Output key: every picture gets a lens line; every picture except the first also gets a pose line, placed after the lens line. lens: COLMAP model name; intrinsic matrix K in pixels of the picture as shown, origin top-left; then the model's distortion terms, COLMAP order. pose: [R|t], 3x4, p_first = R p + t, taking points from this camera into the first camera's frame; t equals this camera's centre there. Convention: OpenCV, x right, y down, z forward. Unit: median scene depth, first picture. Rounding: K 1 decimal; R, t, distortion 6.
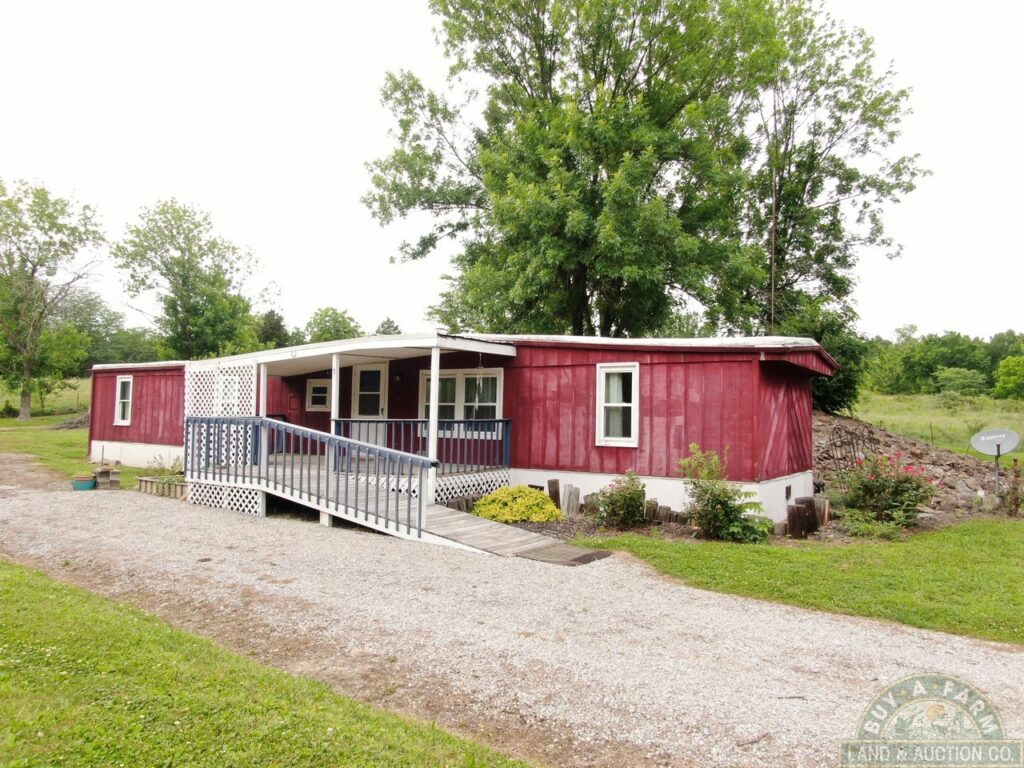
lens RADIAL K [[715.8, 0, 512.0], [0, 715.8, 384.0], [0, 0, 1]] dist [-0.010992, -0.001967]
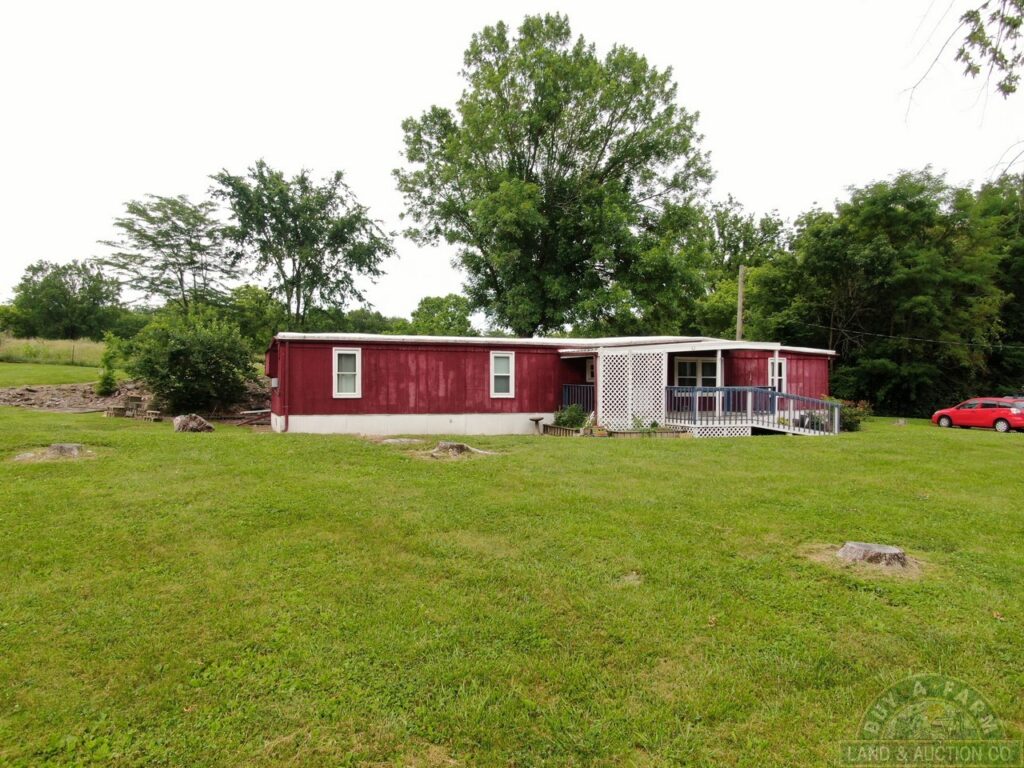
lens RADIAL K [[715.0, 0, 512.0], [0, 715.0, 384.0], [0, 0, 1]] dist [-0.001155, -0.000058]
pose [[0.599058, -0.012710, 0.800605, -1.931403], [-0.028542, 0.998900, 0.037215, -0.008125], [-0.800197, -0.045145, 0.598036, 0.348503]]
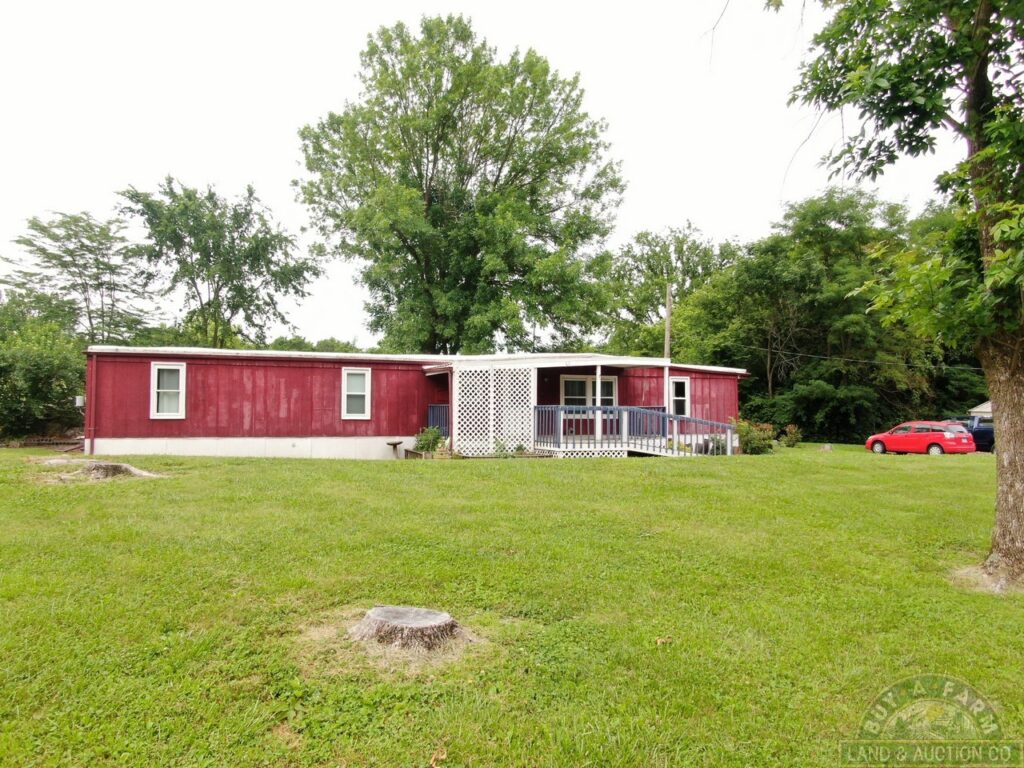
lens RADIAL K [[715.8, 0, 512.0], [0, 715.8, 384.0], [0, 0, 1]] dist [-0.010992, -0.001967]
pose [[0.587581, 0.021894, 0.808869, -1.614206], [-0.026898, 0.999610, -0.007518, 0.016424], [-0.808718, -0.017339, 0.587941, 0.221633]]
